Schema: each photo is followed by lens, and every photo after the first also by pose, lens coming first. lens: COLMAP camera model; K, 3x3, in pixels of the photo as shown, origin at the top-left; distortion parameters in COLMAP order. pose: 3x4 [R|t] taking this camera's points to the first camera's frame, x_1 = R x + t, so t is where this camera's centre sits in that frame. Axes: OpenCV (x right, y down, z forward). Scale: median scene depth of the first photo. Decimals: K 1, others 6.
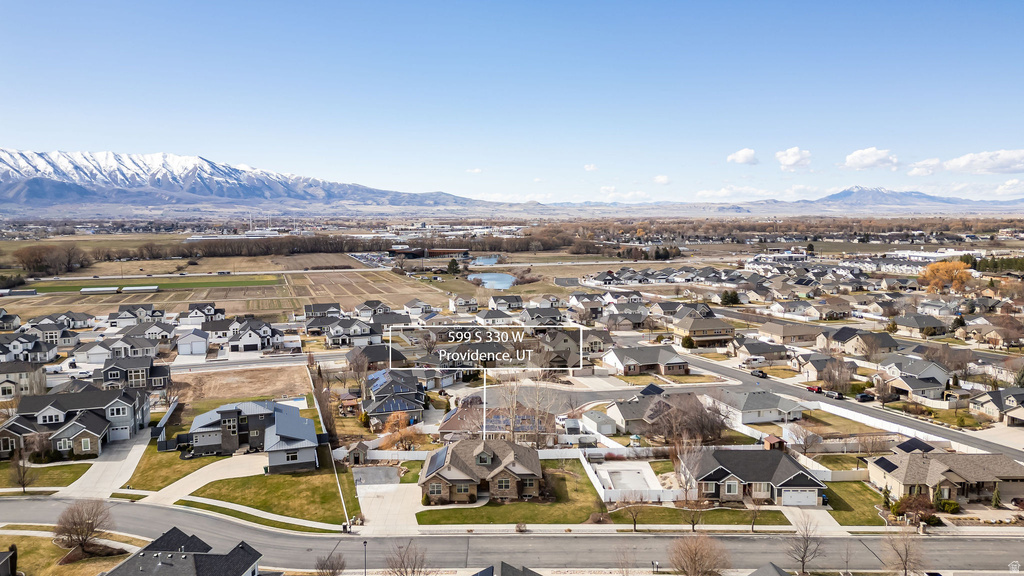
lens RADIAL K [[713.1, 0, 511.9], [0, 713.1, 302.4], [0, 0, 1]] dist [0.068967, -0.056819]
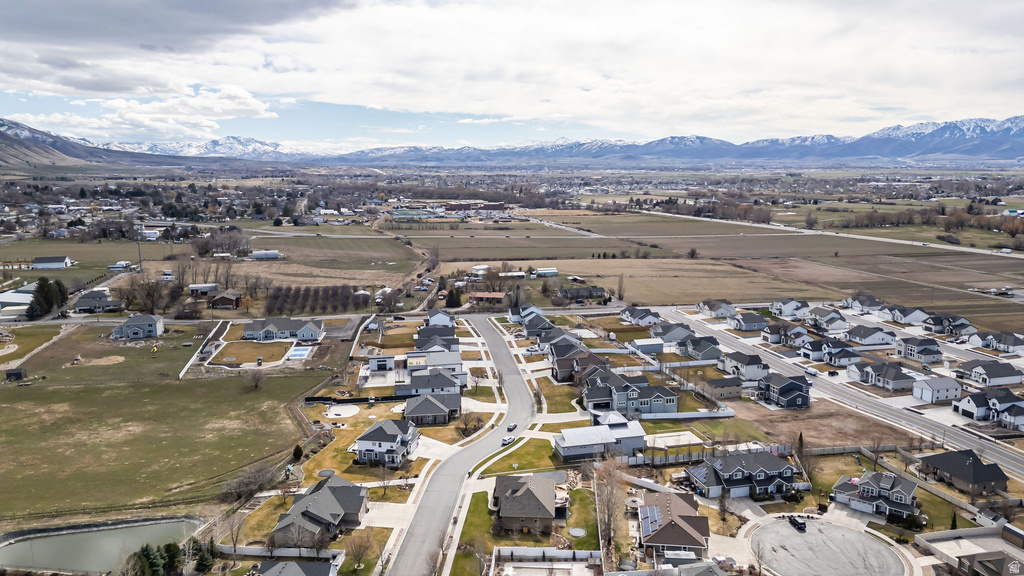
lens RADIAL K [[713.1, 0, 516.3], [0, 713.1, 304.5], [0, 0, 1]] dist [0.068967, -0.056819]
pose [[-0.076005, 0.196781, -0.977497, 0.581581], [-0.118725, 0.971573, 0.204820, -0.200534], [0.990014, 0.131620, -0.050481, 0.441515]]
